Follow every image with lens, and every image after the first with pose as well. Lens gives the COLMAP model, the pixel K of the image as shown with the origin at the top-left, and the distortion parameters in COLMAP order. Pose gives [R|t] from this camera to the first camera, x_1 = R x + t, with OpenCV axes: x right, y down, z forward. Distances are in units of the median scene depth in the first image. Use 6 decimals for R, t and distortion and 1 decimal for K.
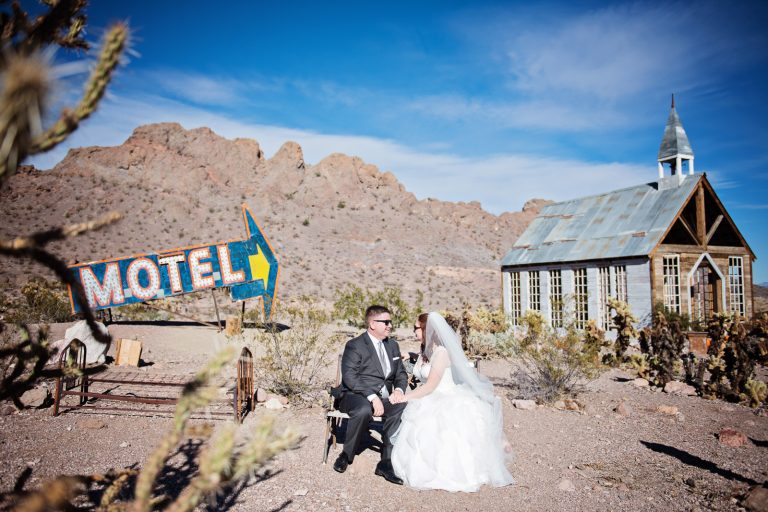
lens RADIAL K [[604.7, 0, 386.9], [0, 604.7, 257.5], [0, 0, 1]] dist [-0.024111, -0.001583]
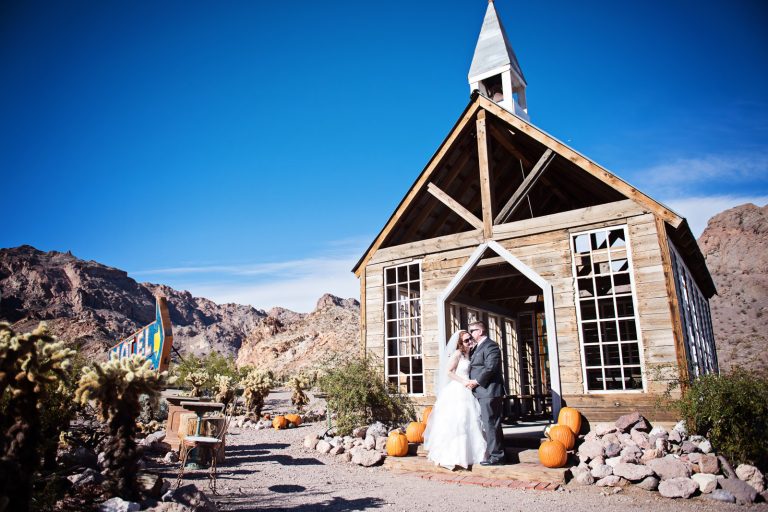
lens RADIAL K [[527.4, 0, 382.2], [0, 527.4, 253.6], [0, 0, 1]] dist [-0.050318, -0.003743]
pose [[0.485115, -0.220340, -0.846235, 0.728376], [0.062751, 0.974011, -0.217637, 0.075762], [0.872196, 0.052477, 0.486334, 0.625226]]
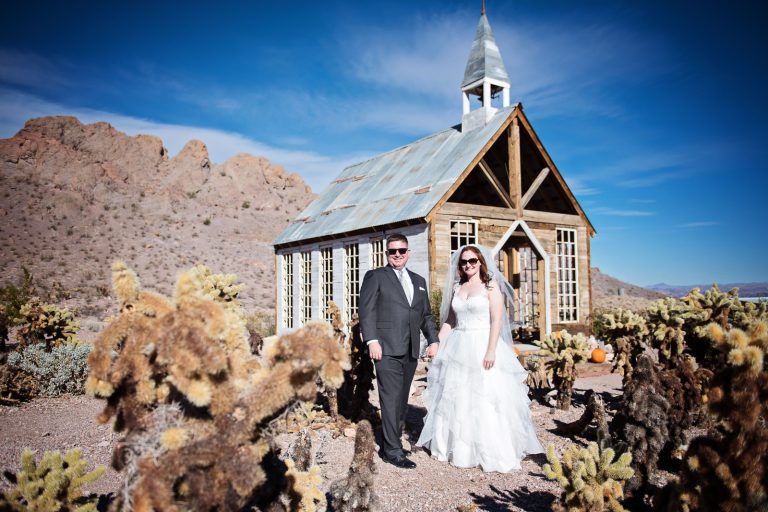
lens RADIAL K [[582.2, 0, 381.3], [0, 582.2, 256.5], [0, 0, 1]] dist [-0.033564, 0.003199]
pose [[0.991531, 0.008372, 0.129597, 0.251401], [-0.007451, 0.999943, -0.007588, 0.034352], [-0.129653, 0.006558, 0.991538, 0.319871]]
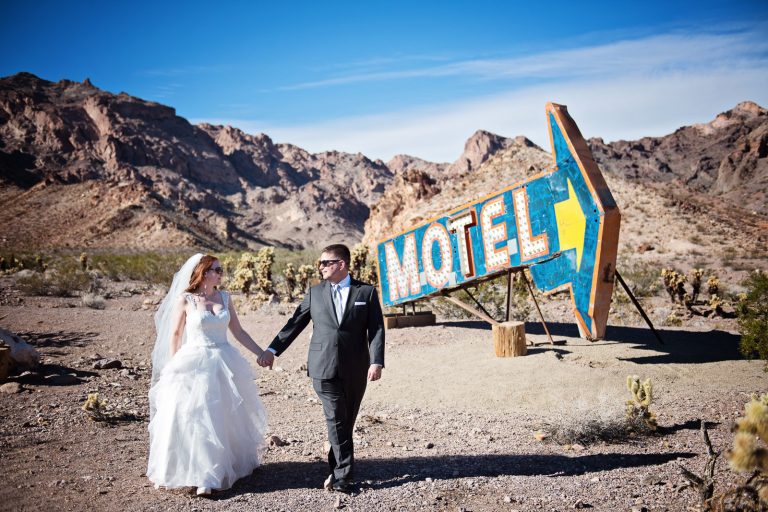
lens RADIAL K [[827.2, 0, 386.2], [0, 827.2, 259.8], [0, 0, 1]] dist [0.042605, 0.000000]
pose [[0.293598, -0.022694, -0.955660, 0.278684], [0.065950, 0.997817, -0.003435, 0.026431], [0.953651, -0.062017, 0.294454, 0.473960]]
